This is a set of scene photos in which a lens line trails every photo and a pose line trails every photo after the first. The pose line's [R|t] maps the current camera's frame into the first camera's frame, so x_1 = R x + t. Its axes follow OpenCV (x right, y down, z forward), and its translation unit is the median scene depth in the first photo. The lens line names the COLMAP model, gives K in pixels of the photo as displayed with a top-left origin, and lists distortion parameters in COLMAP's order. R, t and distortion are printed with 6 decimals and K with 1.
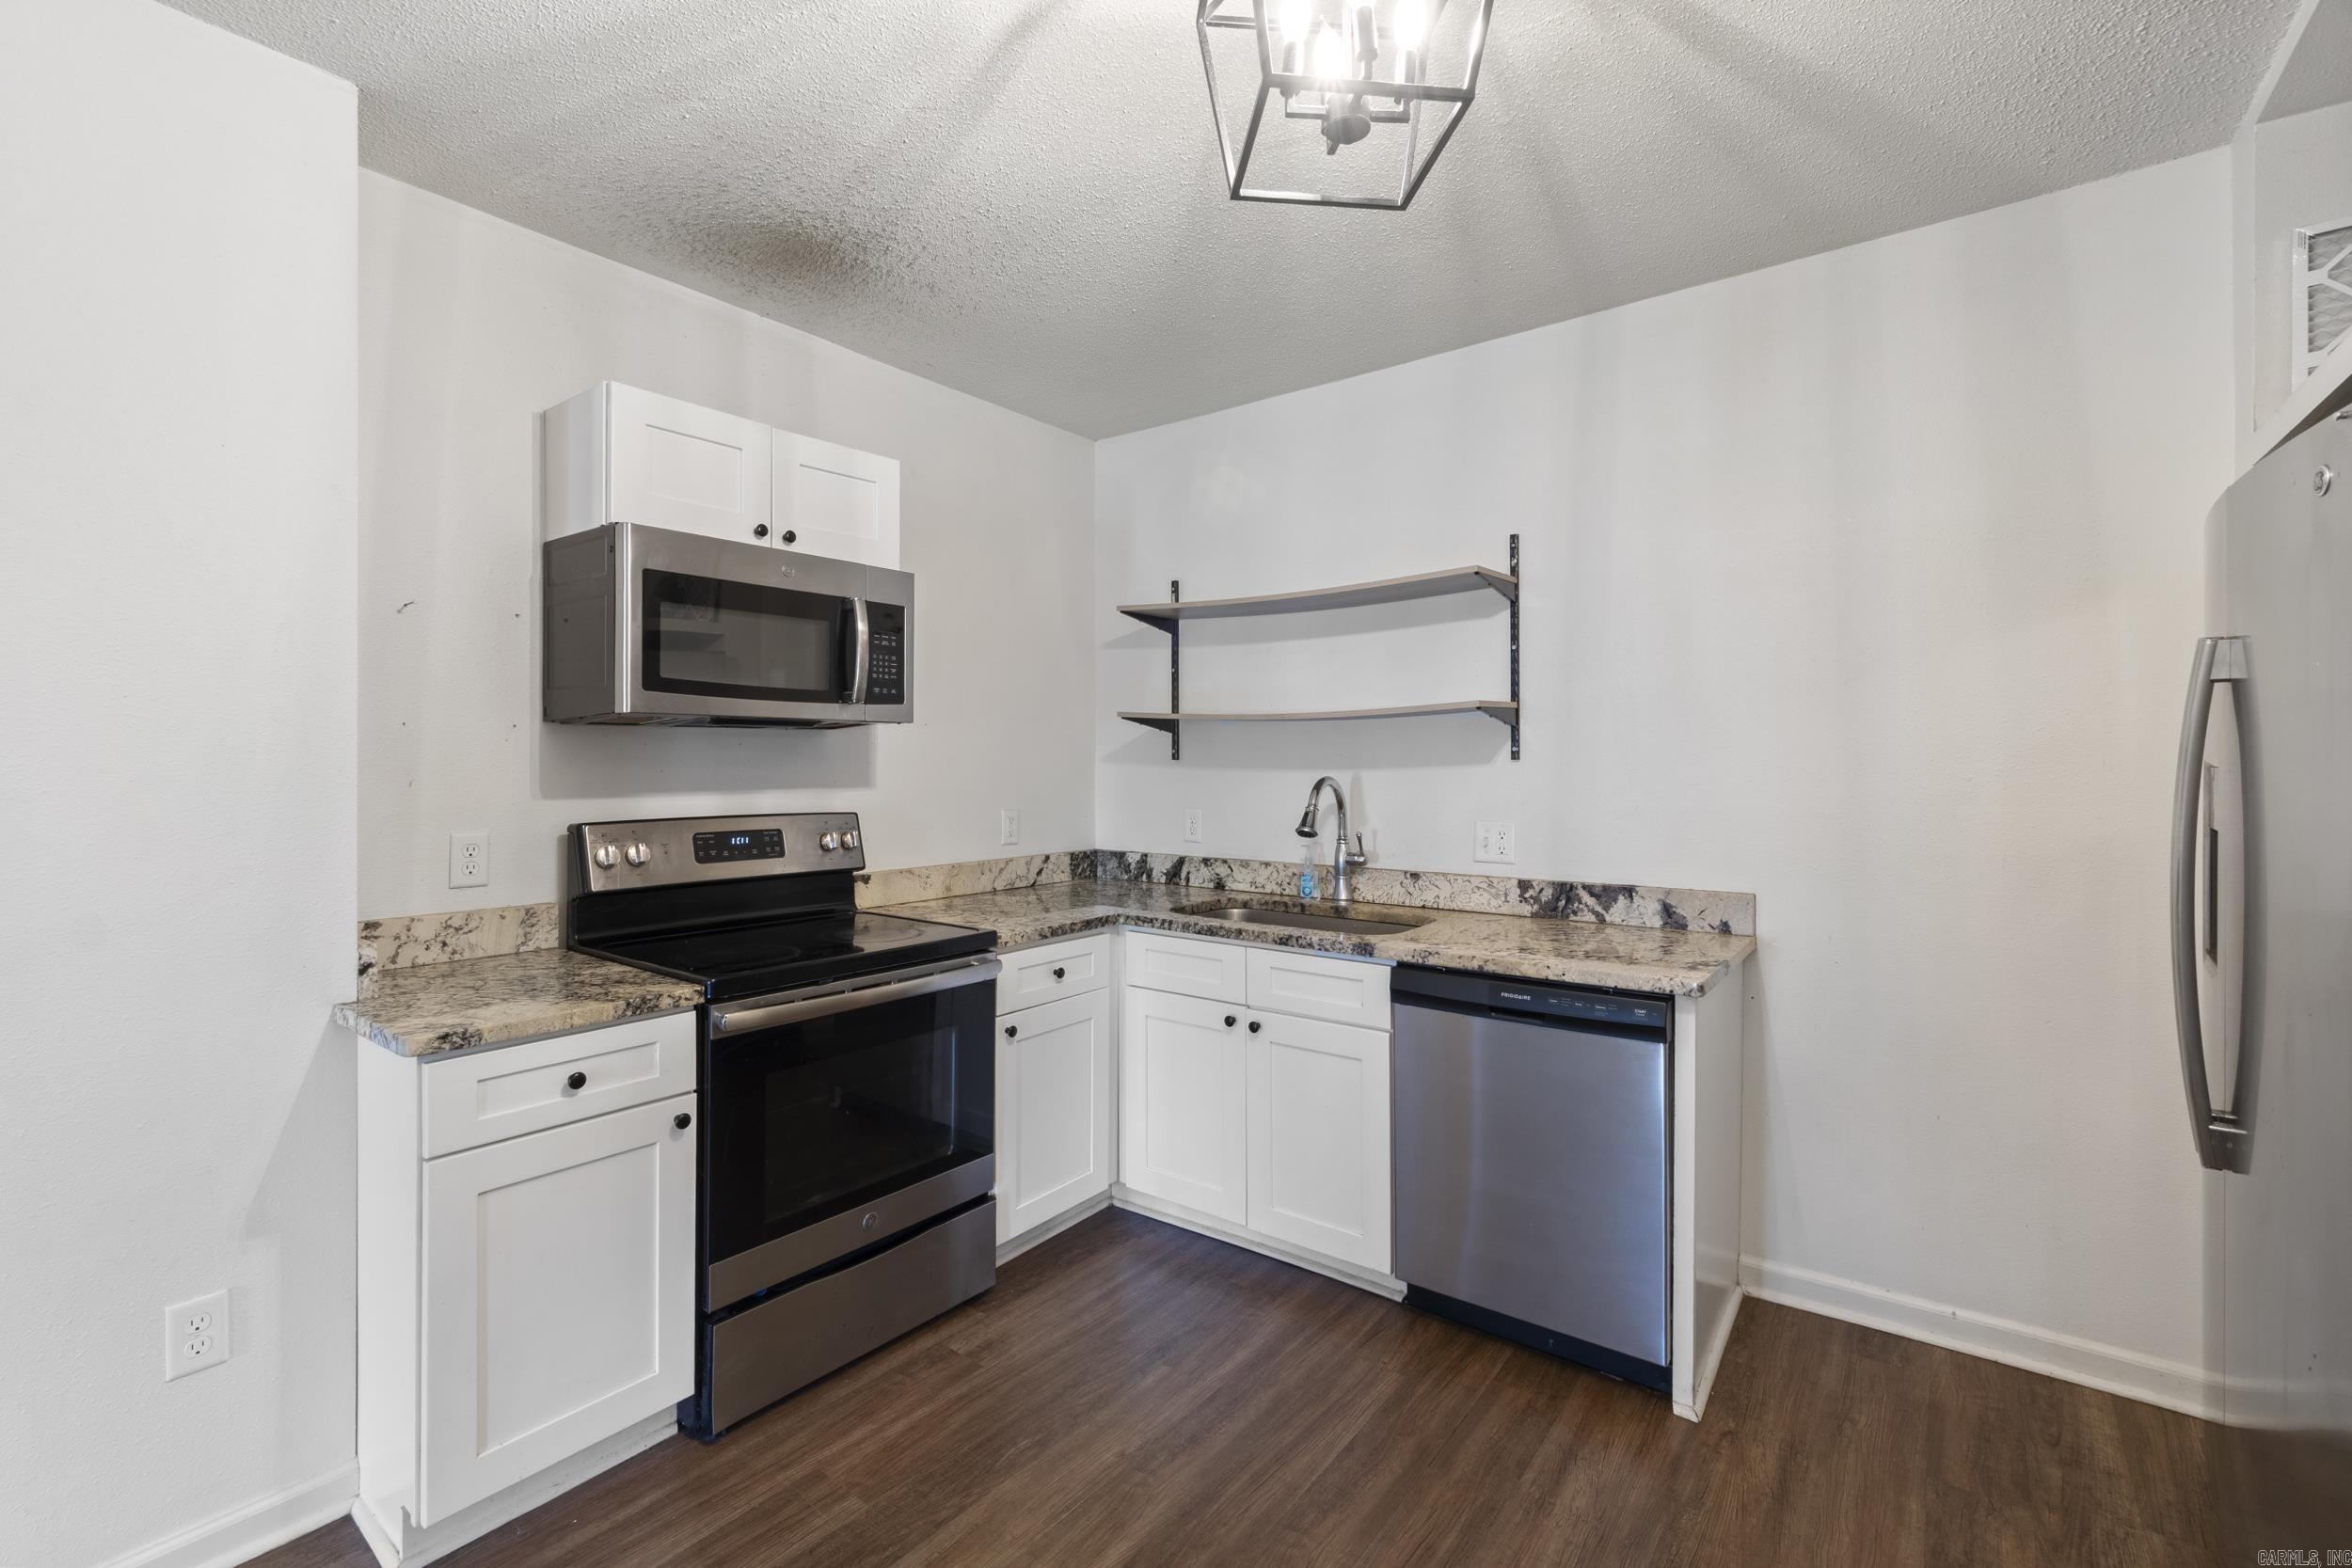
lens RADIAL K [[1030.3, 0, 1153.0], [0, 1030.3, 759.8], [0, 0, 1]] dist [-0.002819, 0.000630]
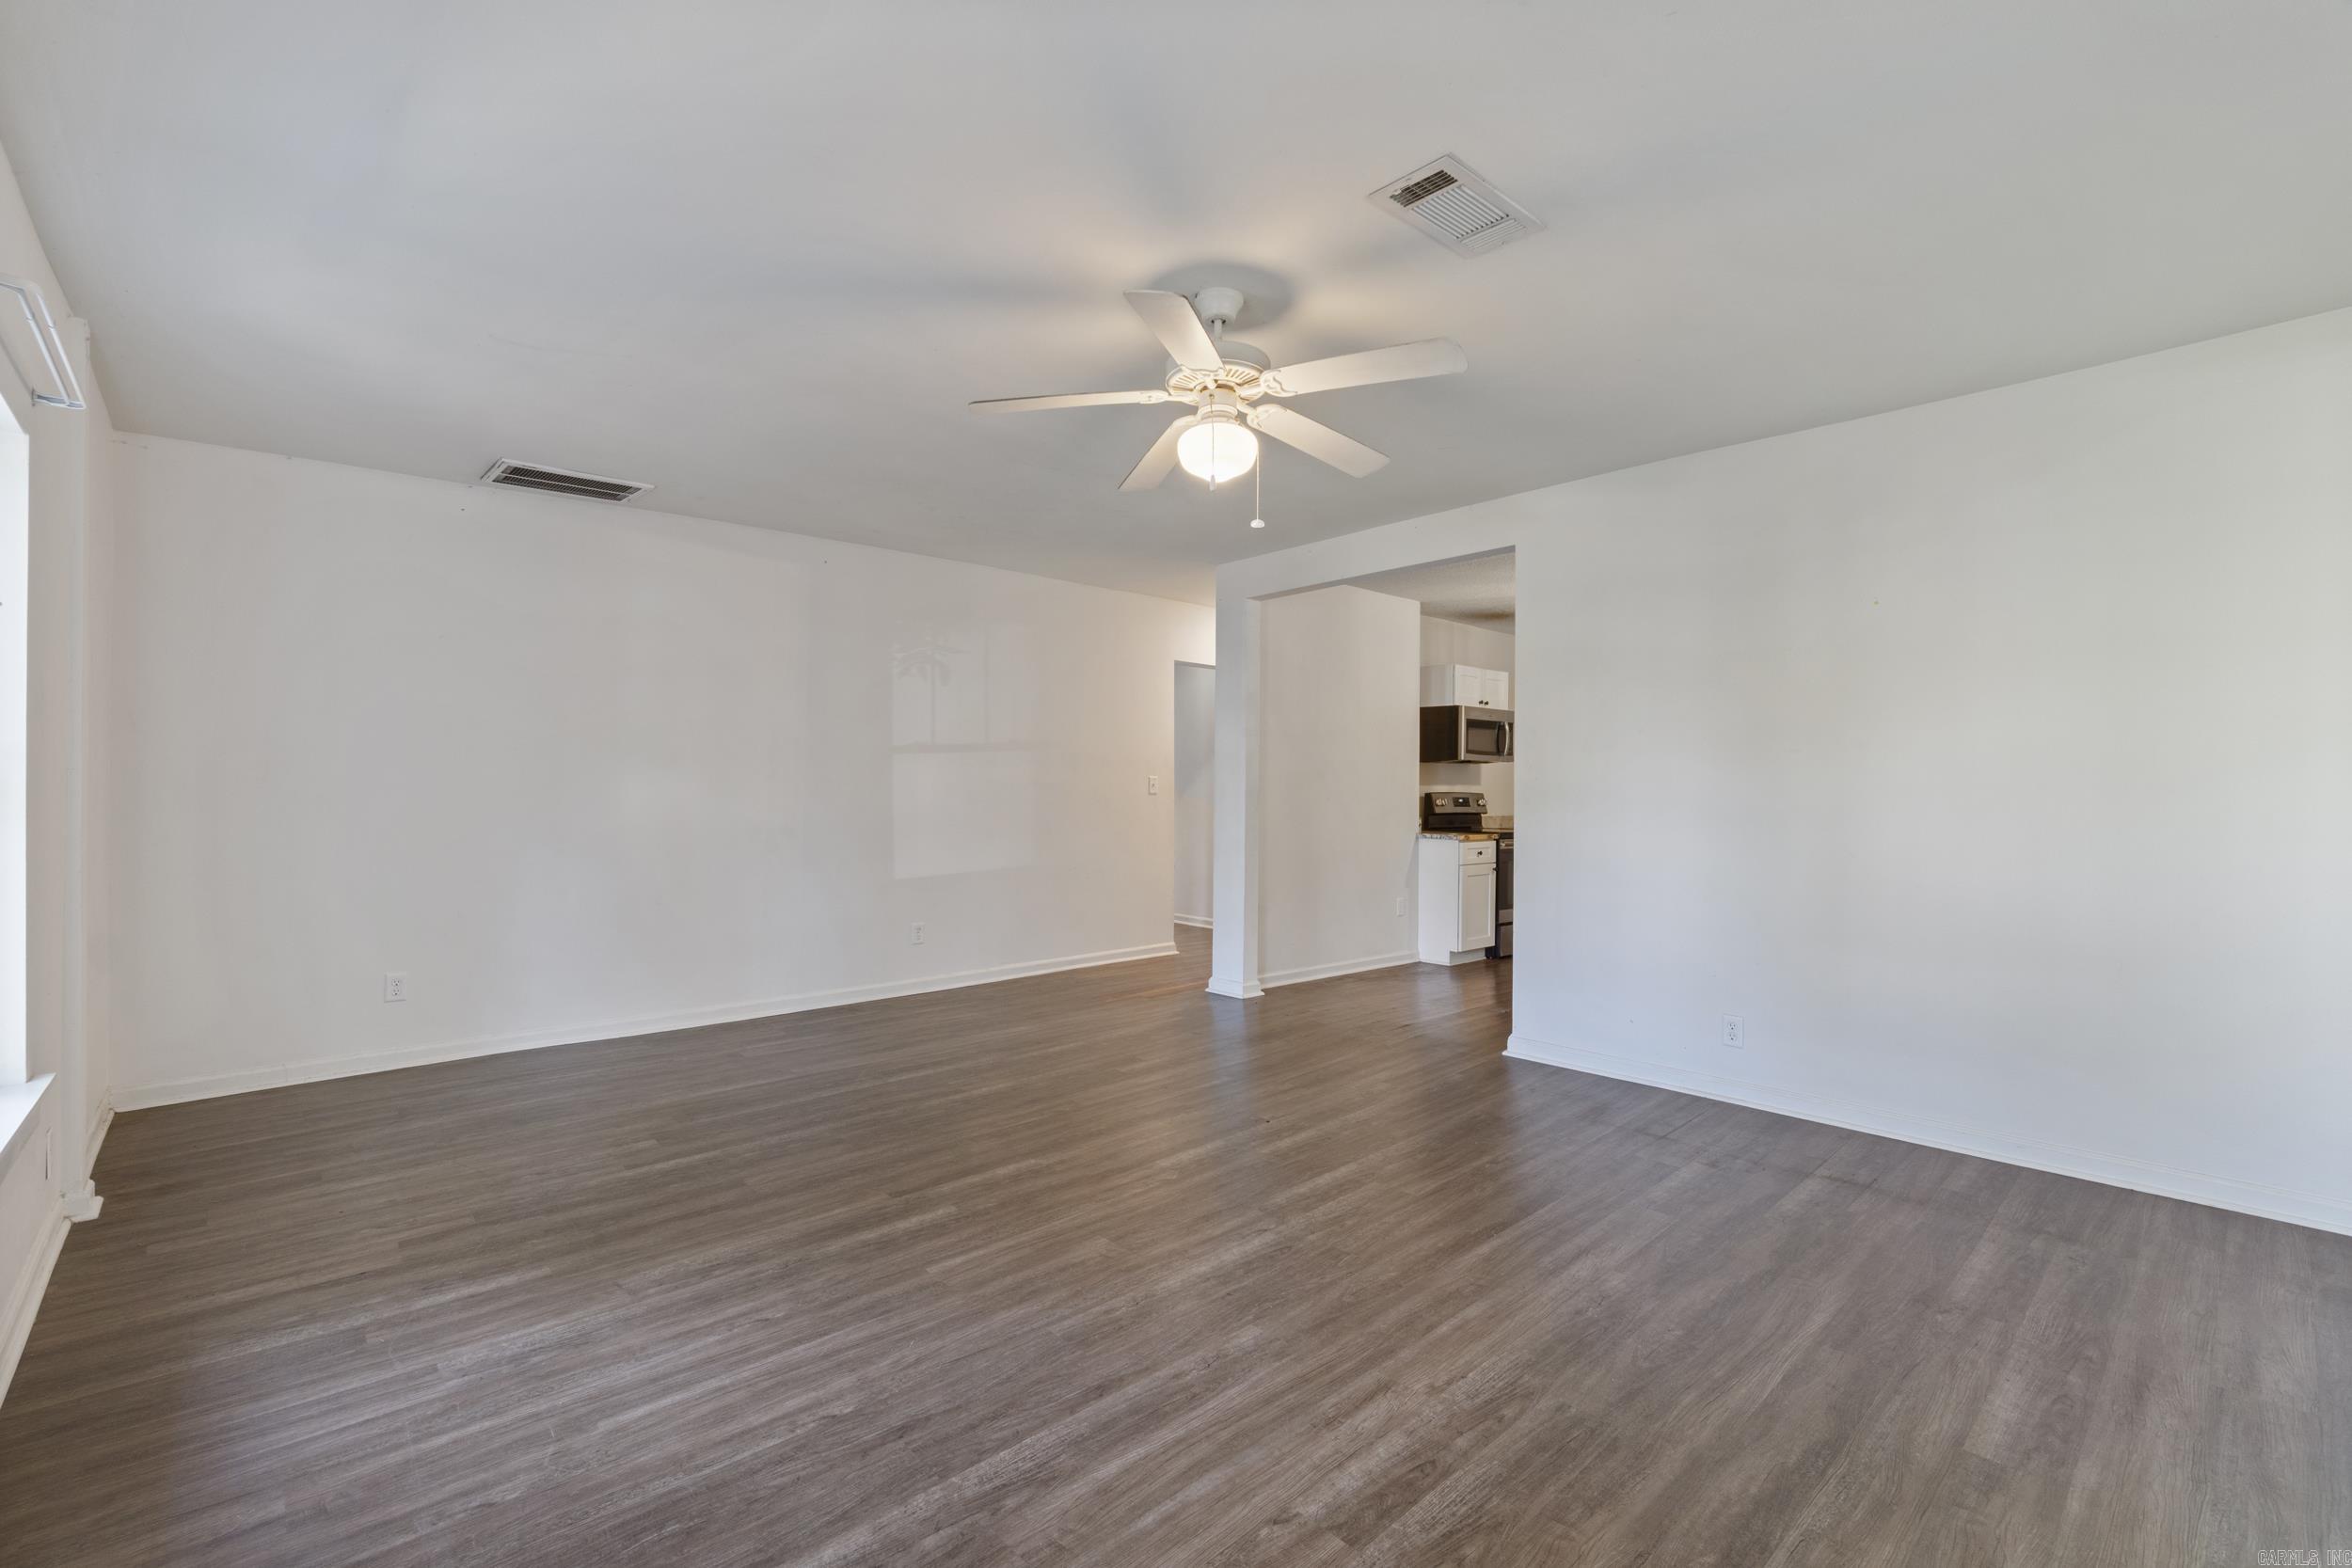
lens RADIAL K [[1012.8, 0, 1176.0], [0, 1012.8, 784.0], [0, 0, 1]] dist [0.000363, 0.000294]
pose [[0.987862, 0.004157, -0.155280, -0.790813], [-0.005379, 0.999958, -0.007447, 0.057548], [0.155243, 0.008192, 0.987842, -2.162309]]
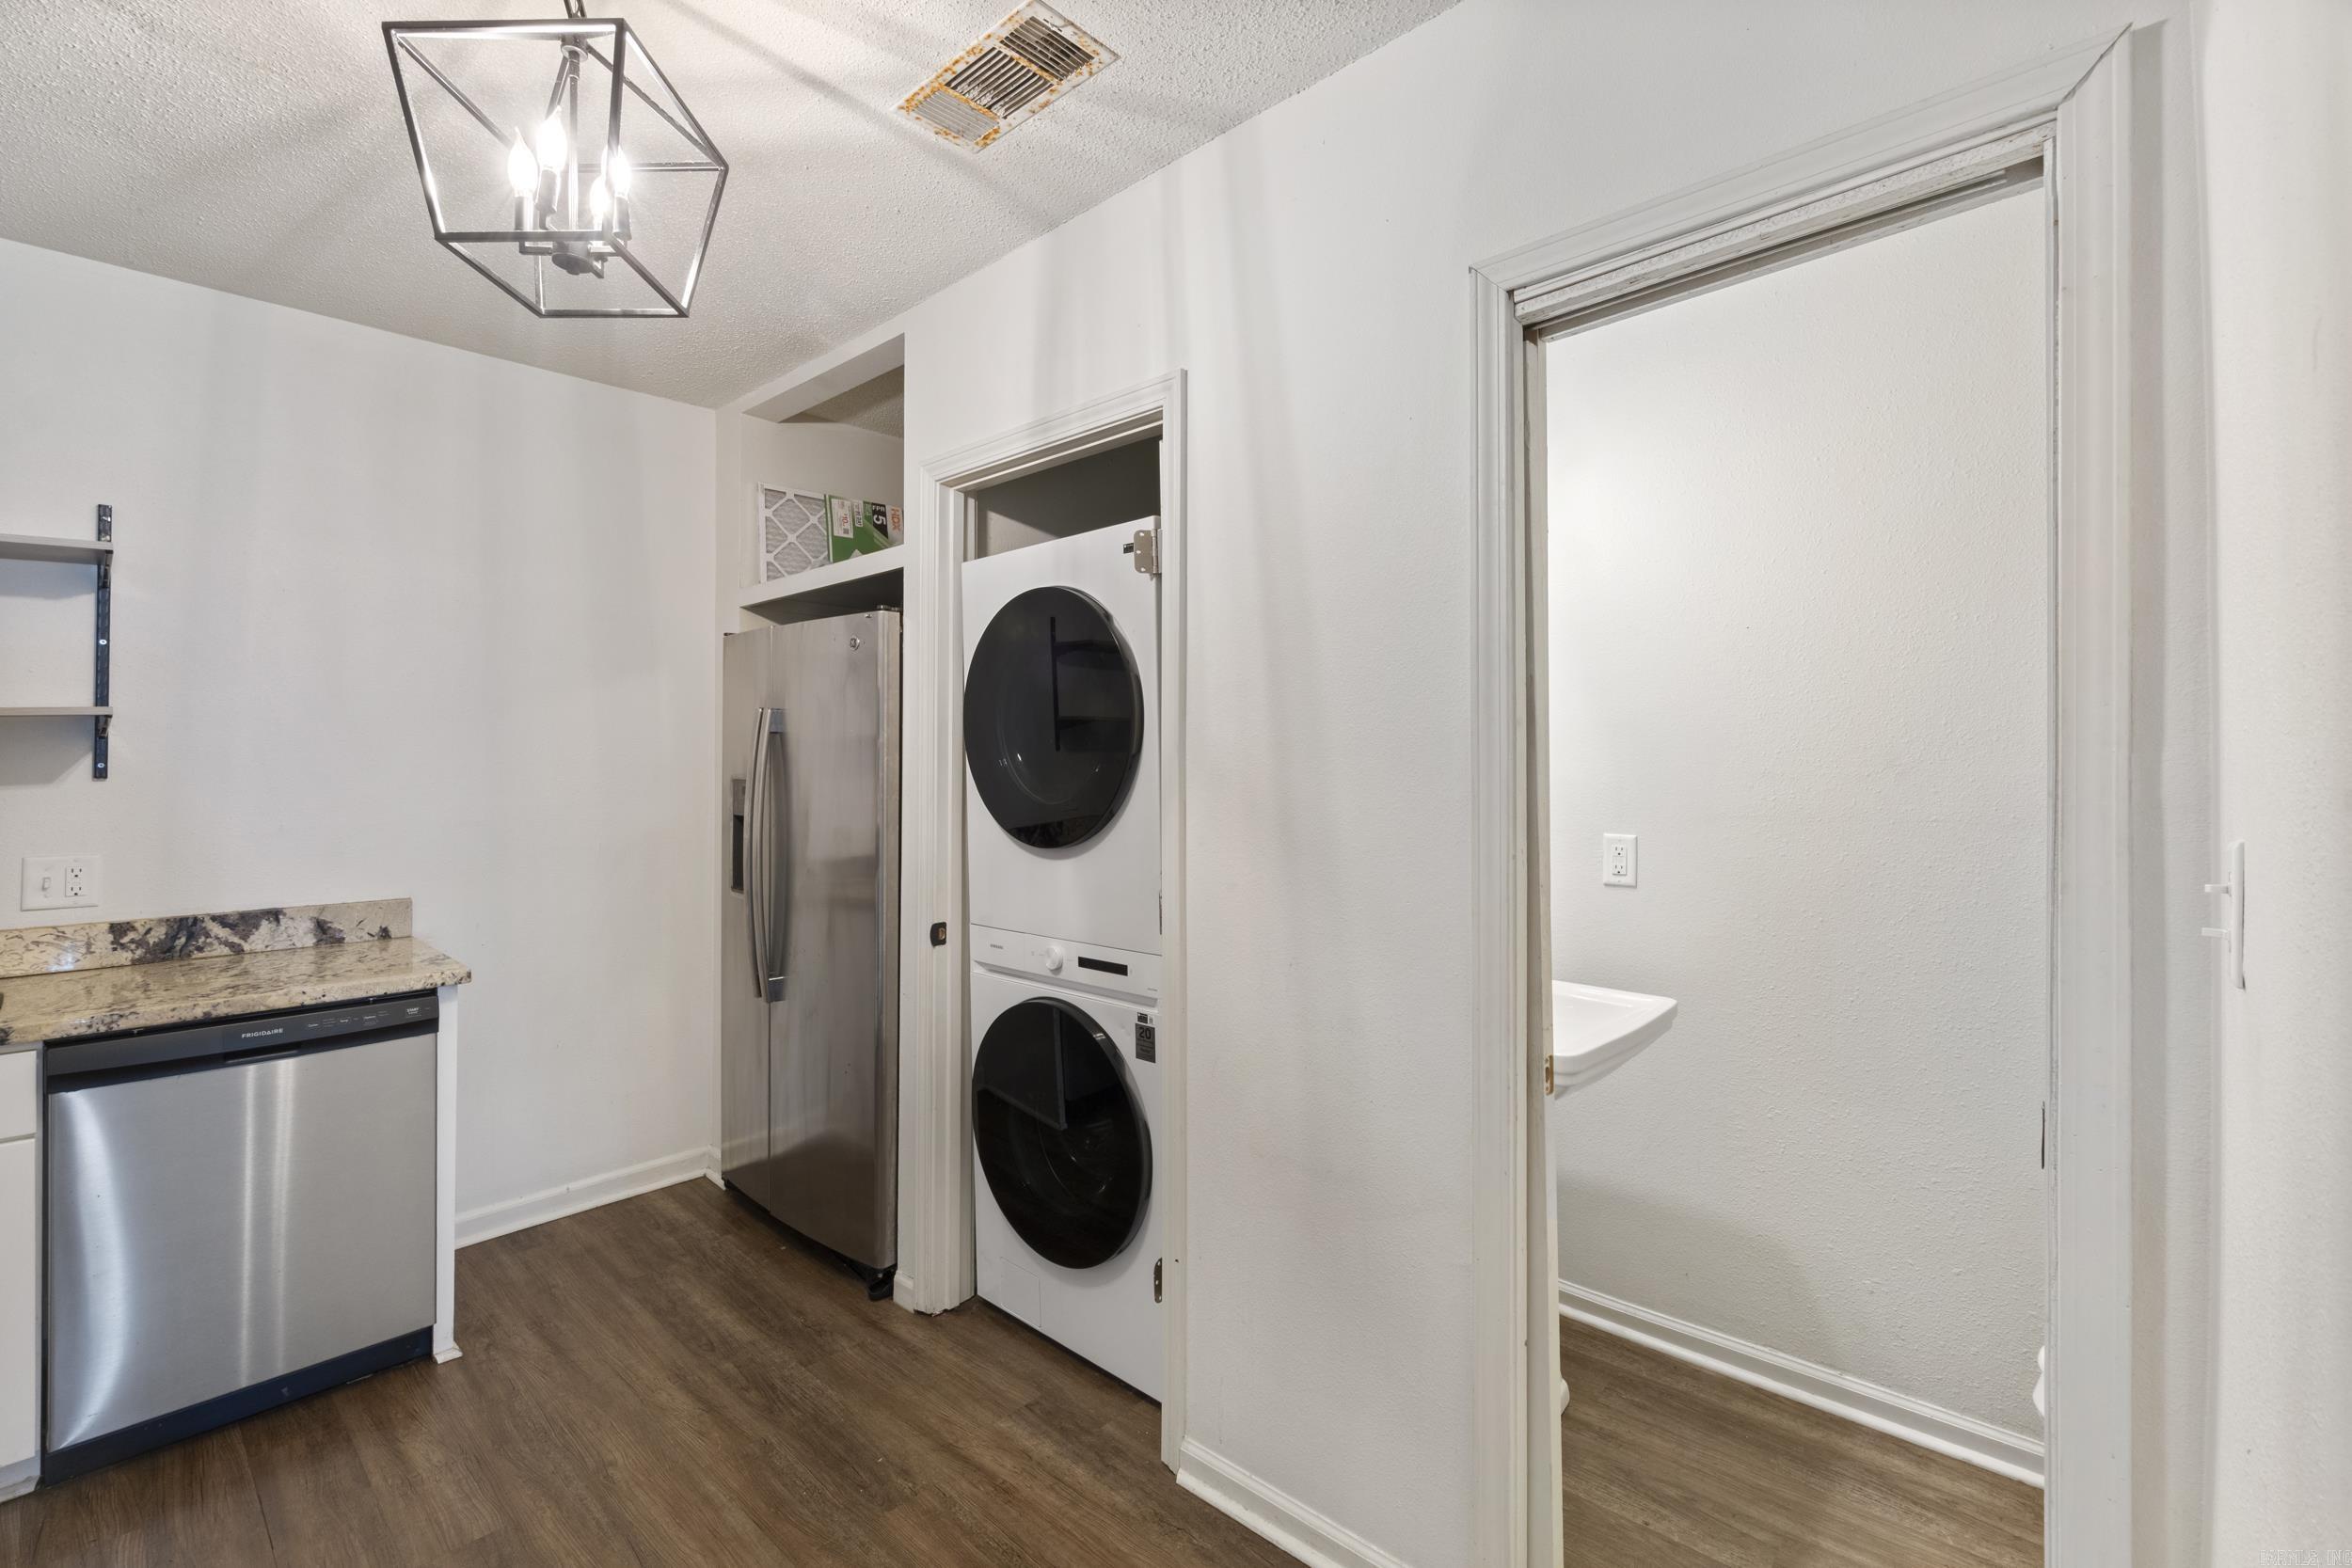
lens RADIAL K [[1038.3, 0, 1173.5], [0, 1038.3, 759.4], [0, 0, 1]] dist [-0.002429, -0.000615]
pose [[0.073201, 0.010214, 0.997265, -0.465198], [0.002545, 0.999942, -0.010429, -0.004741], [-0.997314, 0.003301, 0.073171, 0.100014]]
